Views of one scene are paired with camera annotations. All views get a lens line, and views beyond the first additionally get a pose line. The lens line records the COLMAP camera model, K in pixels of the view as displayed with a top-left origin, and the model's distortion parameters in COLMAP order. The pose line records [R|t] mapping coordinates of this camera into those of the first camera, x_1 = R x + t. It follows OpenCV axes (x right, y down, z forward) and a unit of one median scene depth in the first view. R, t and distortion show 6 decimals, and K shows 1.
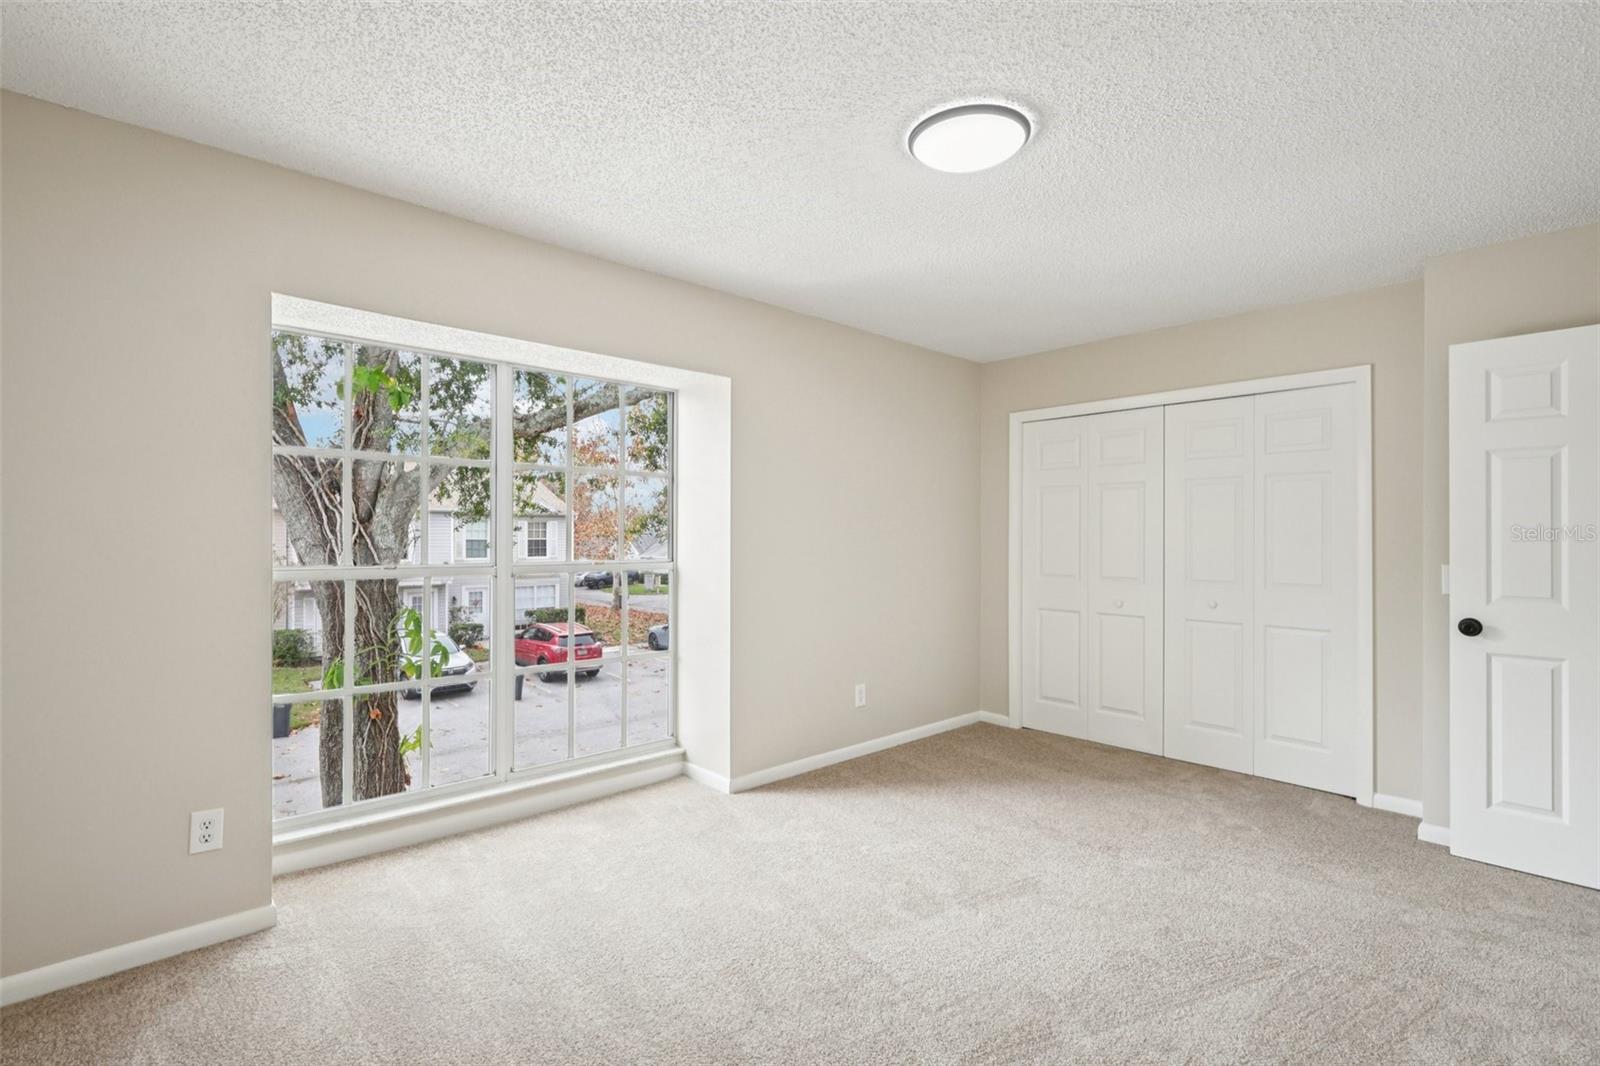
lens RADIAL K [[749.6, 0, 798.8], [0, 749.6, 526.8], [0, 0, 1]] dist [-0.002705, 0.000166]
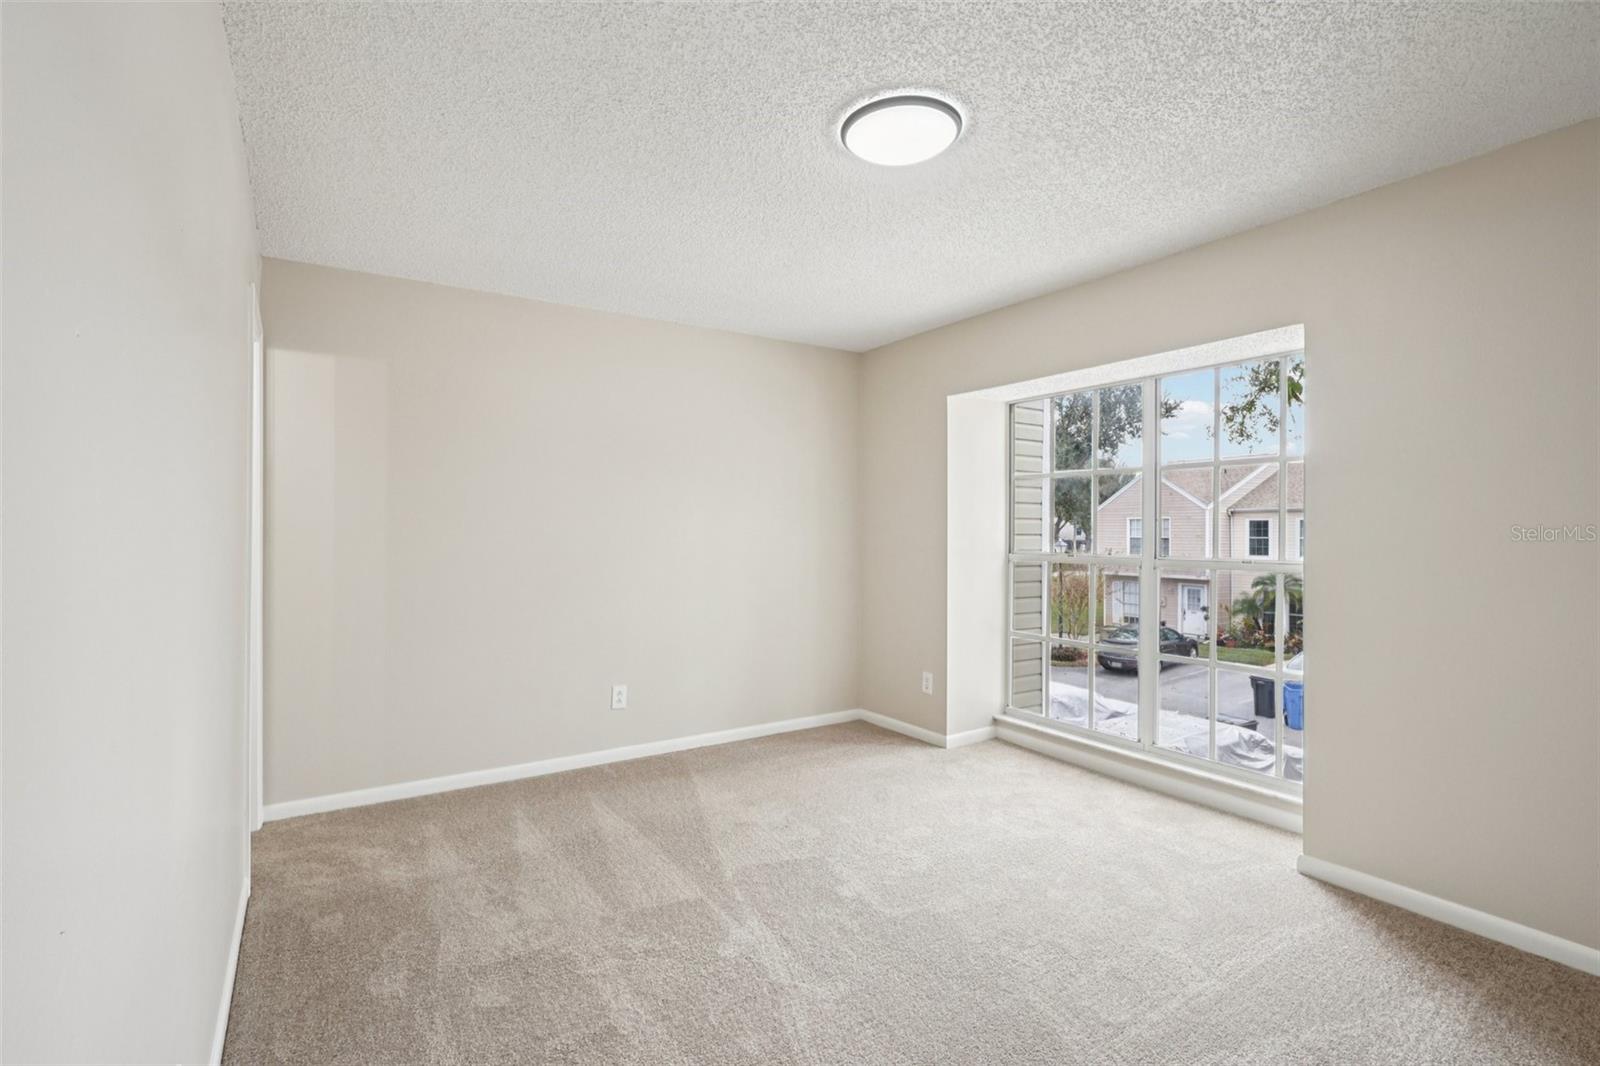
lens RADIAL K [[749.6, 0, 798.8], [0, 749.6, 526.8], [0, 0, 1]] dist [-0.002705, 0.000166]
pose [[-0.174552, -0.002837, -0.984644, 0.873286], [0.014637, 0.999878, -0.005475, -0.000595], [0.984539, -0.015368, -0.174489, 0.735502]]
